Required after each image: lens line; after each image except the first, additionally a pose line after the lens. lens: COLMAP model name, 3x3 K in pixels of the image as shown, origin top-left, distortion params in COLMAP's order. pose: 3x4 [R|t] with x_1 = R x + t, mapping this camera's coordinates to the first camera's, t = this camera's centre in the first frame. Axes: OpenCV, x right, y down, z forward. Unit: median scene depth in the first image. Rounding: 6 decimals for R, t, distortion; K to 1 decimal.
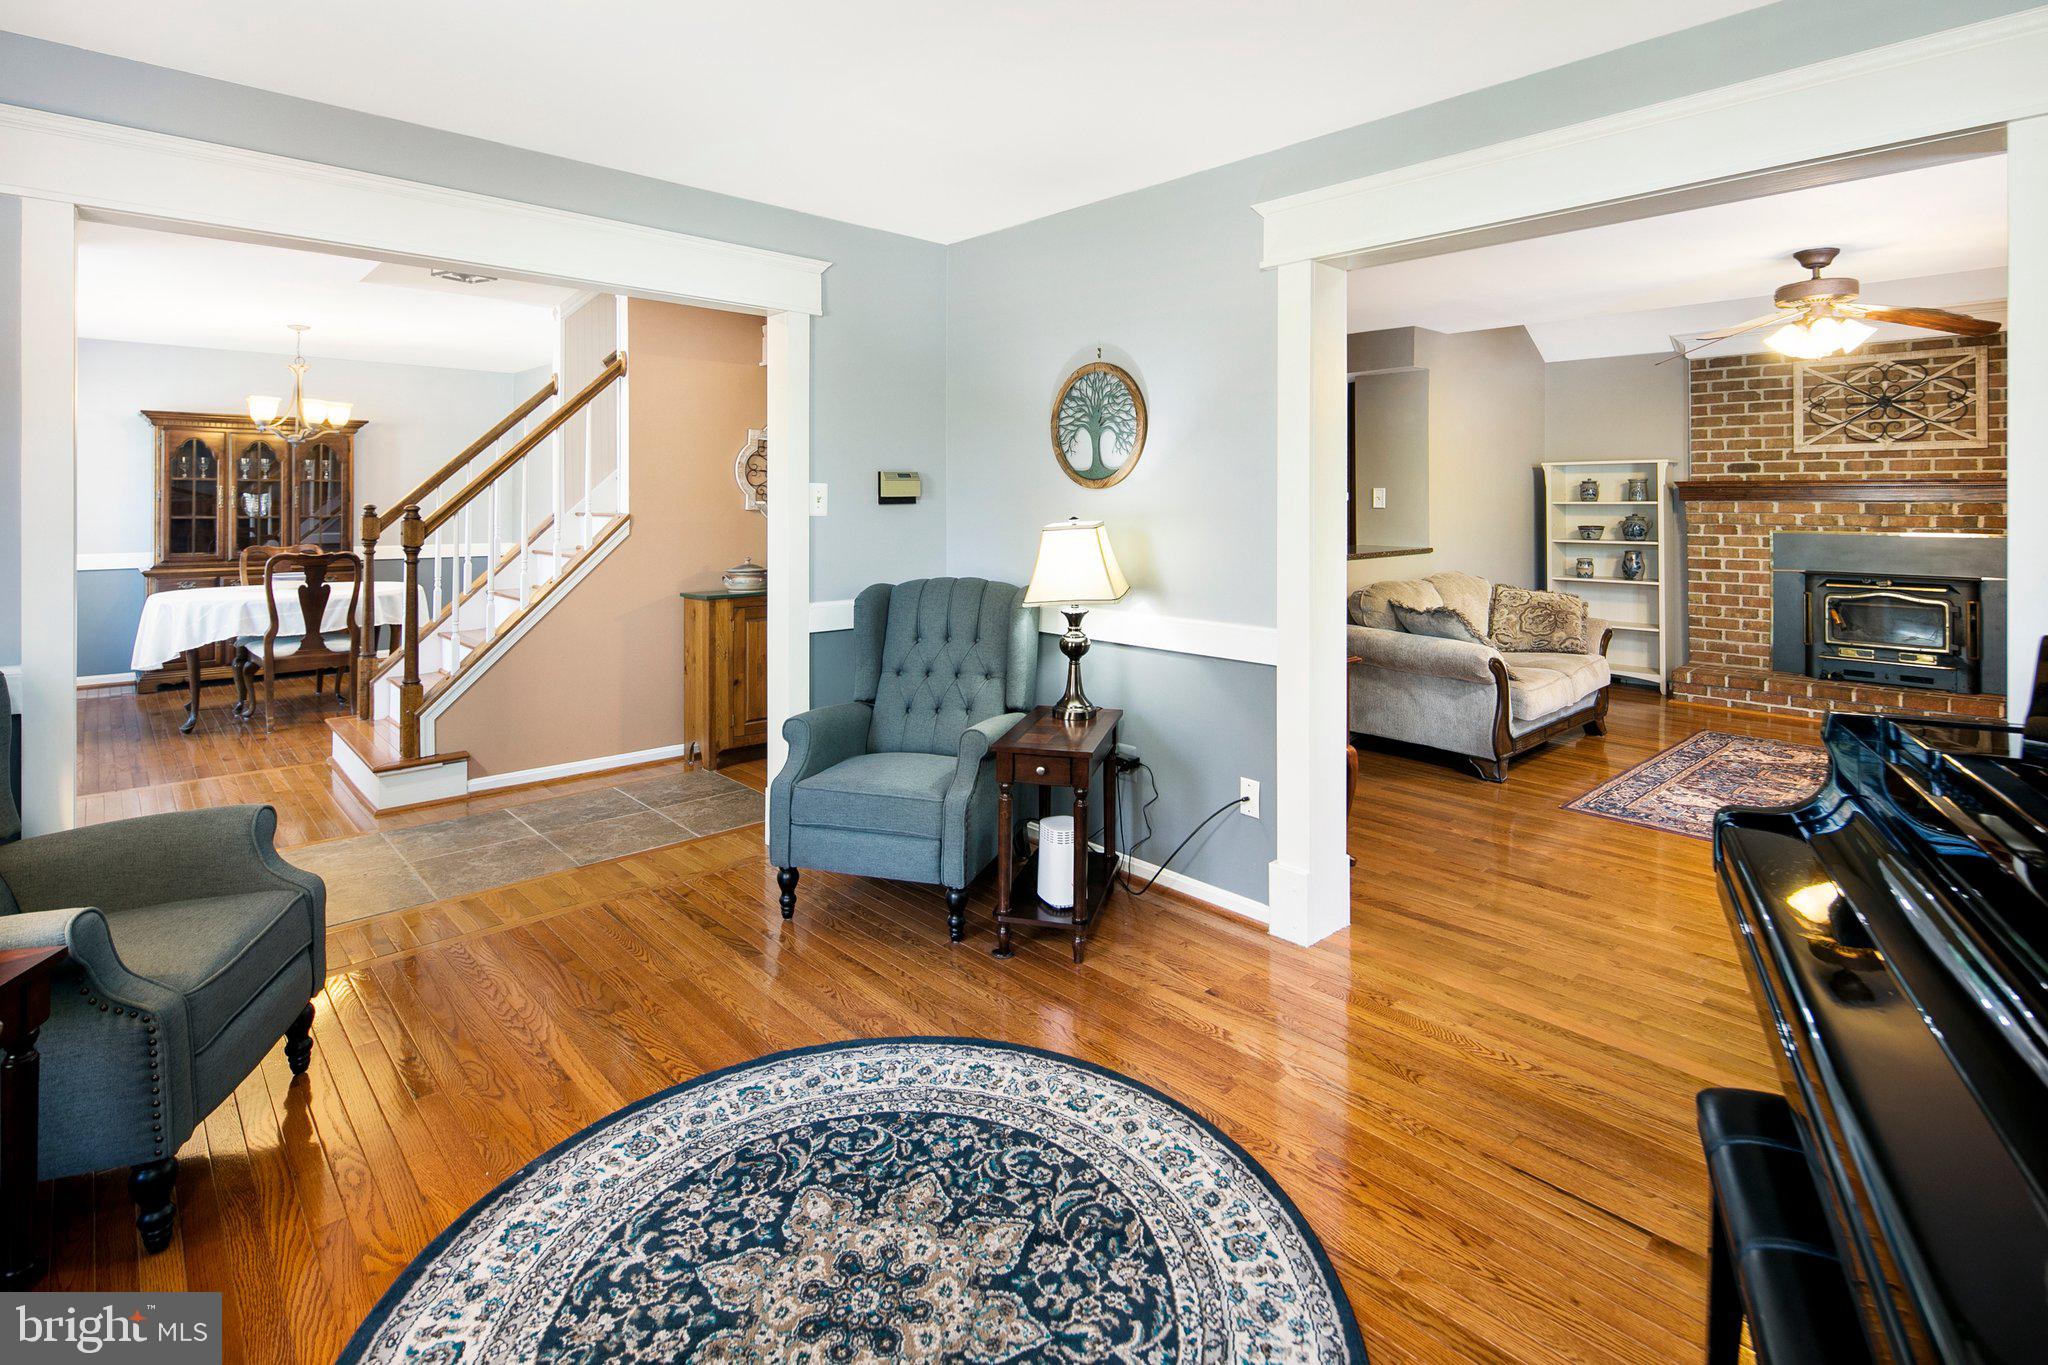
lens RADIAL K [[996.8, 0, 1031.6], [0, 996.8, 494.5], [0, 0, 1]] dist [0.007563, -0.006839]
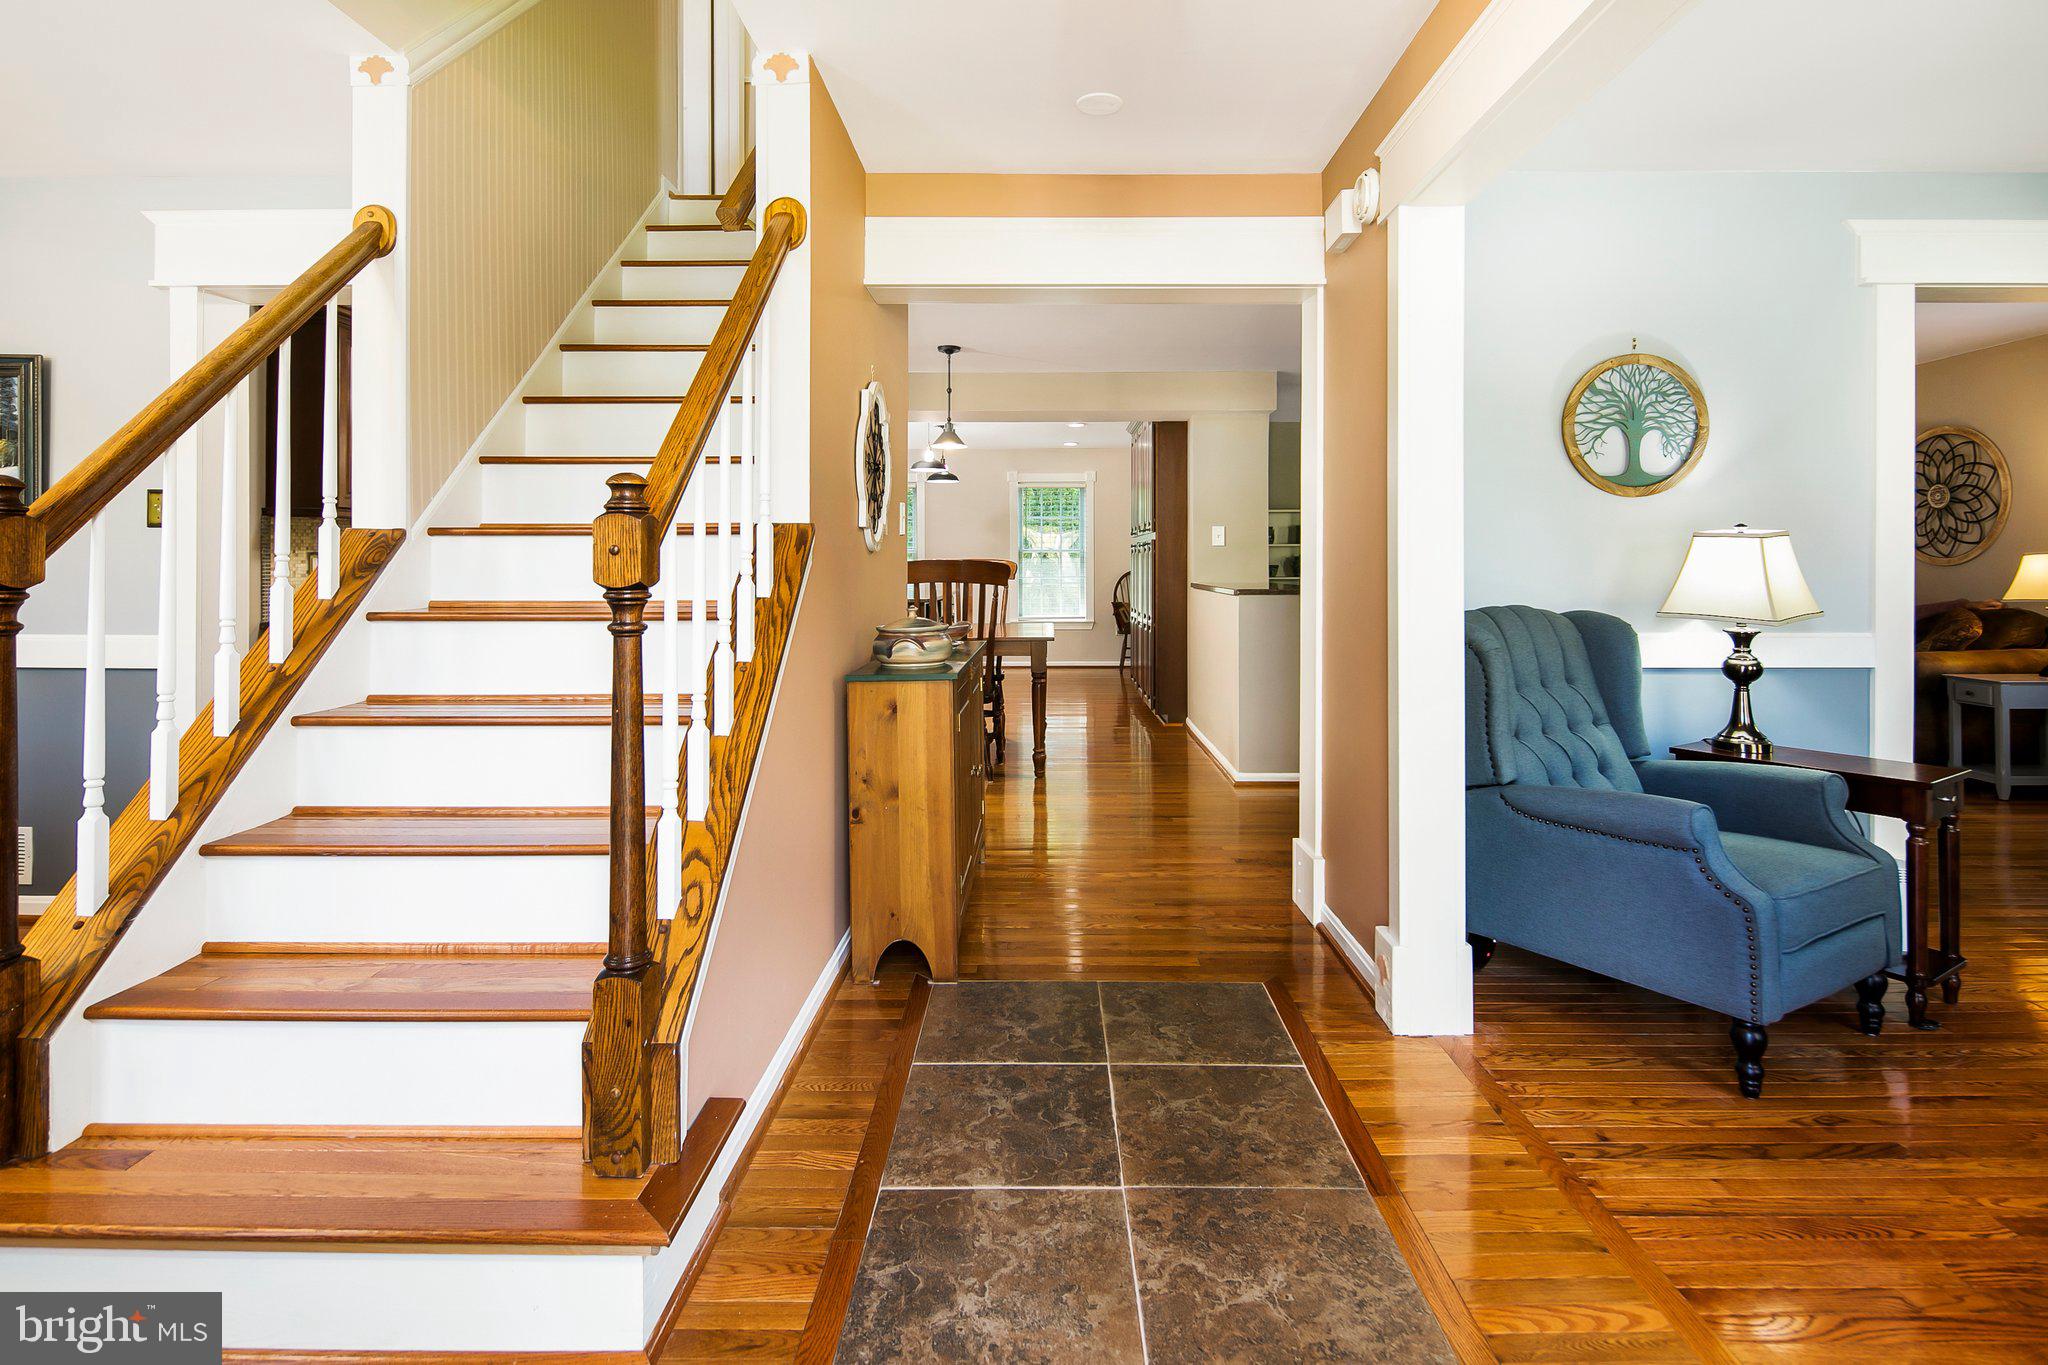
lens RADIAL K [[996.8, 0, 1026.4], [0, 996.8, 556.2], [0, 0, 1]] dist [0.007563, -0.006839]
pose [[0.693322, 0.003633, 0.720619, -1.427816], [-0.001066, 0.999991, -0.004016, 0.077012], [-0.720627, 0.002016, 0.693320, 1.161584]]
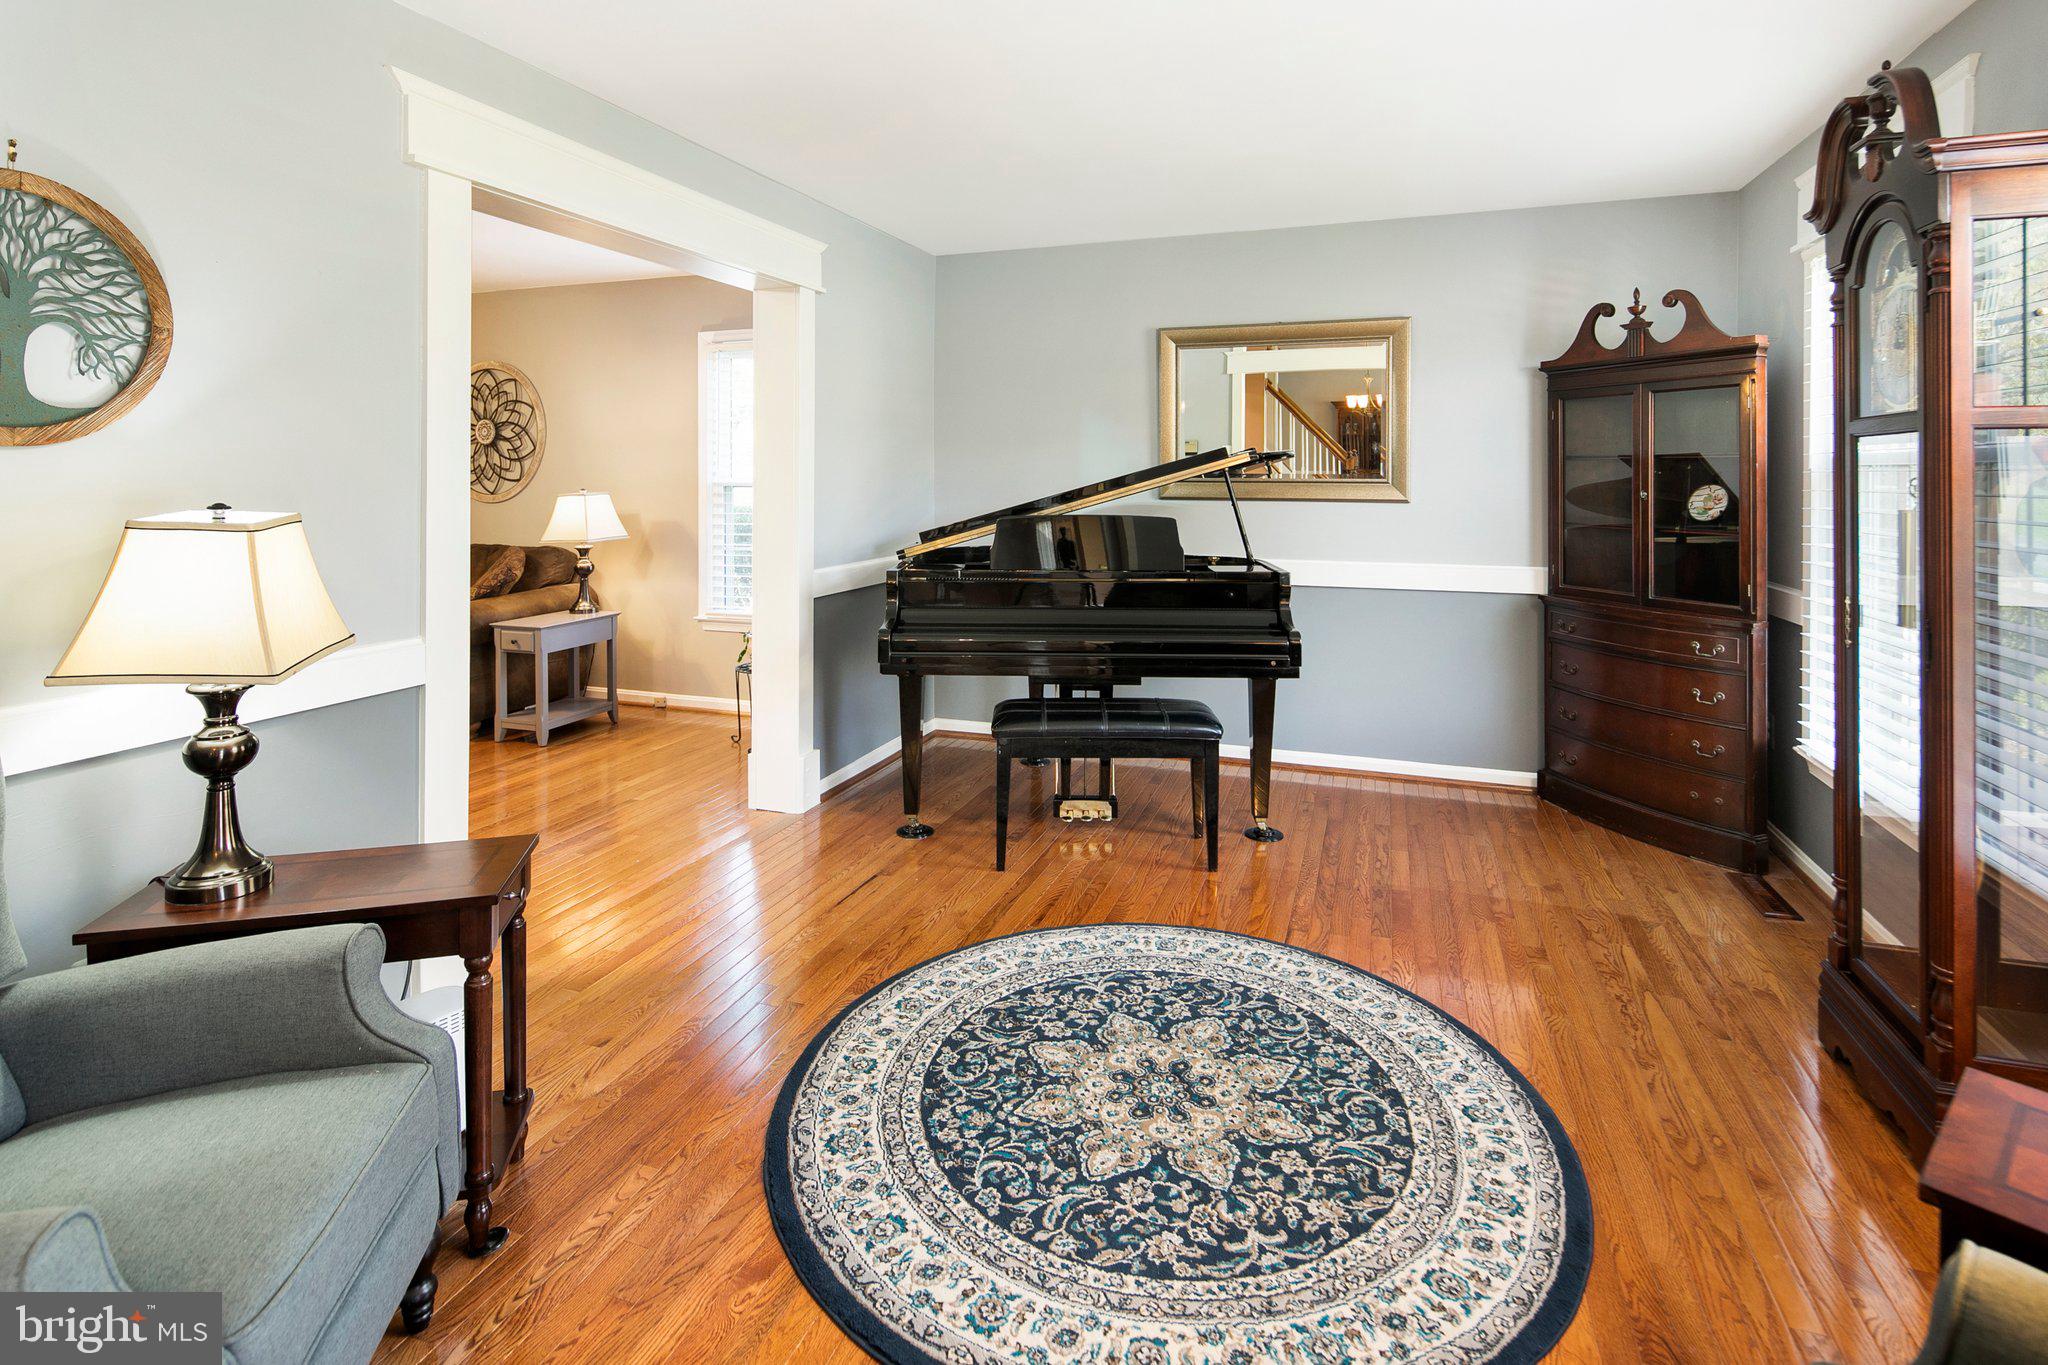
lens RADIAL K [[996.8, 0, 1038.2], [0, 996.8, 481.3], [0, 0, 1]] dist [0.007563, -0.006839]
pose [[-0.467573, -0.010744, 0.883889, -0.840076], [-0.004934, 0.999942, 0.009545, 0.004582], [-0.883941, 0.000102, -0.467599, 1.195513]]
